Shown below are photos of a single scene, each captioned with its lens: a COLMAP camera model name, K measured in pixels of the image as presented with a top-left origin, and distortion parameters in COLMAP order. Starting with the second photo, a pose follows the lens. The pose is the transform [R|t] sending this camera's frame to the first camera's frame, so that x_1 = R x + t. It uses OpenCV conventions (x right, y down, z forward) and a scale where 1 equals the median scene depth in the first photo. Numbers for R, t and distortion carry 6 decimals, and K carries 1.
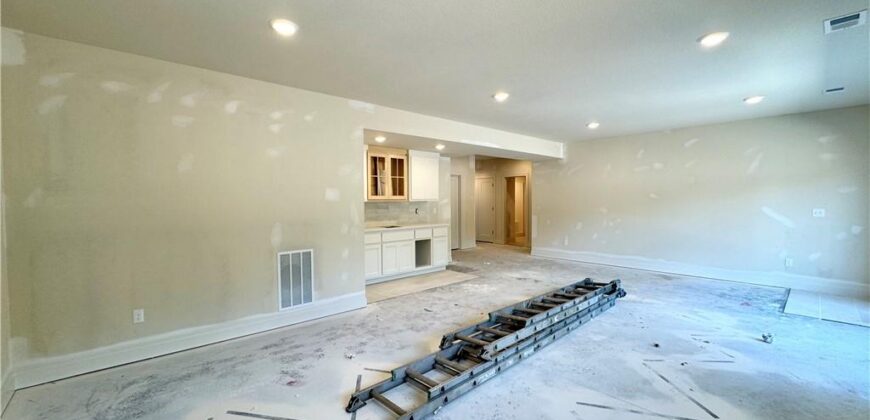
lens RADIAL K [[350.3, 0, 434.9], [0, 350.3, 208.4], [0, 0, 1]] dist [-0.003321, 0.000521]
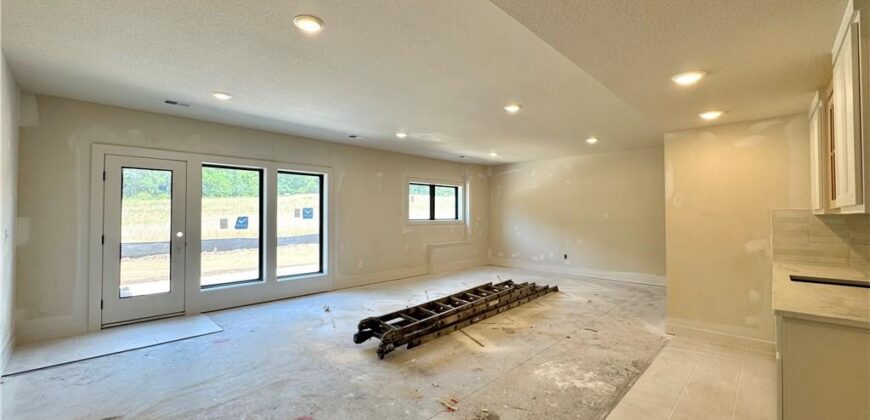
lens RADIAL K [[350.3, 0, 434.9], [0, 350.3, 208.4], [0, 0, 1]] dist [-0.003321, 0.000521]
pose [[-0.997985, 0.003856, -0.063328, 0.379544], [0.003244, 0.999947, 0.009774, -0.037359], [0.063363, 0.009549, -0.997945, 1.593820]]
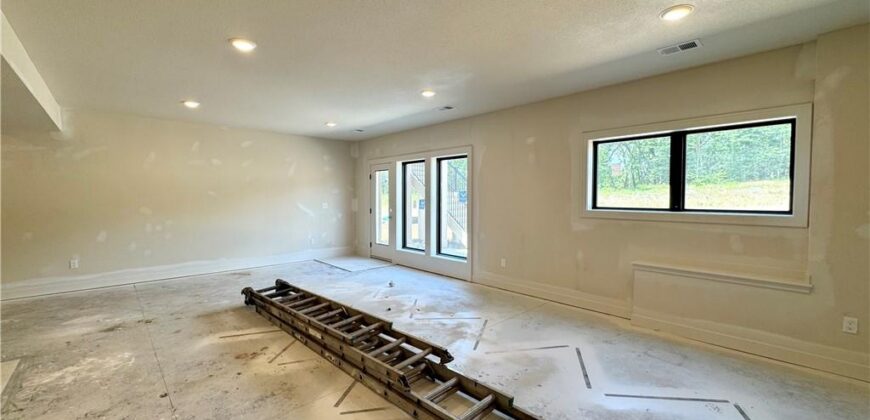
lens RADIAL K [[350.3, 0, 434.9], [0, 350.3, 208.4], [0, 0, 1]] dist [-0.003321, 0.000521]
pose [[-0.011925, -0.030194, 0.999473, -0.406281], [0.026631, 0.999180, 0.030503, -0.009854], [-0.999574, 0.026981, -0.011111, 0.519239]]
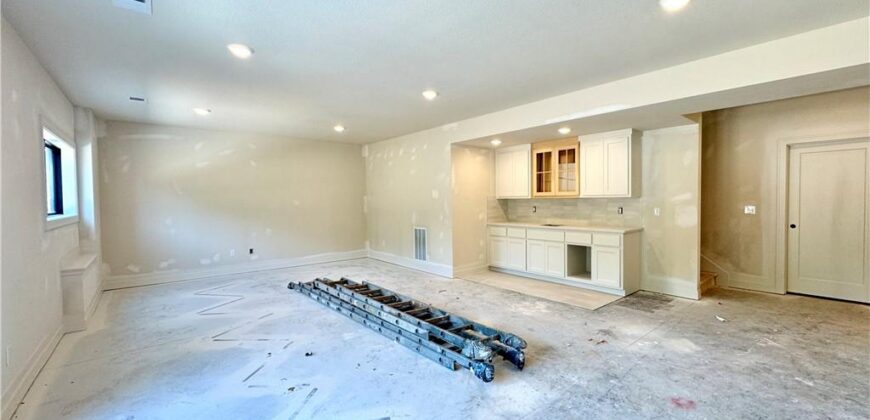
lens RADIAL K [[350.3, 0, 434.9], [0, 350.3, 208.4], [0, 0, 1]] dist [-0.003321, 0.000521]
pose [[-0.046091, 0.033148, -0.998387, 0.964106], [-0.014070, 0.999329, 0.033828, -0.022971], [0.998838, 0.015607, -0.045594, 0.857132]]
